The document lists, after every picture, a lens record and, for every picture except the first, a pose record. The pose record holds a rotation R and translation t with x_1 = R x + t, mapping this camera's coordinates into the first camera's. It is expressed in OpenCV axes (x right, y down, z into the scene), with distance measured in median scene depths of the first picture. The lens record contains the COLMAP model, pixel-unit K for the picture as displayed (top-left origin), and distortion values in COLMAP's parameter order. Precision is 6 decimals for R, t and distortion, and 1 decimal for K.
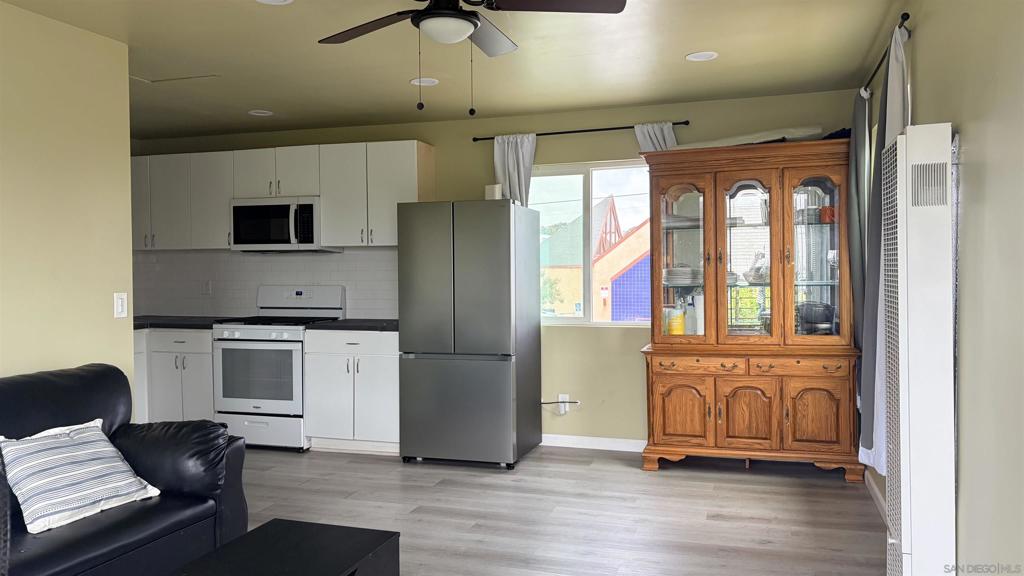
lens RADIAL K [[759.8, 0, 519.9], [0, 759.8, 292.3], [0, 0, 1]] dist [0.019696, -0.025541]
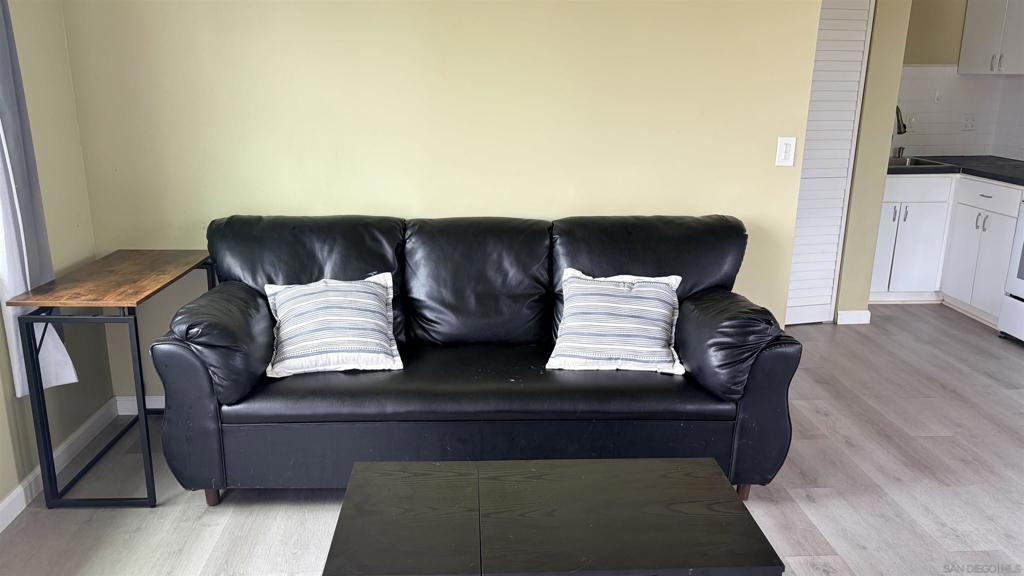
lens RADIAL K [[759.8, 0, 516.9], [0, 759.8, 285.2], [0, 0, 1]] dist [0.019696, -0.025541]
pose [[0.344090, 0.255669, -0.903457, 0.127265], [-0.039501, 0.965303, 0.258127, -0.031590], [0.938105, -0.053131, 0.342250, 0.267426]]
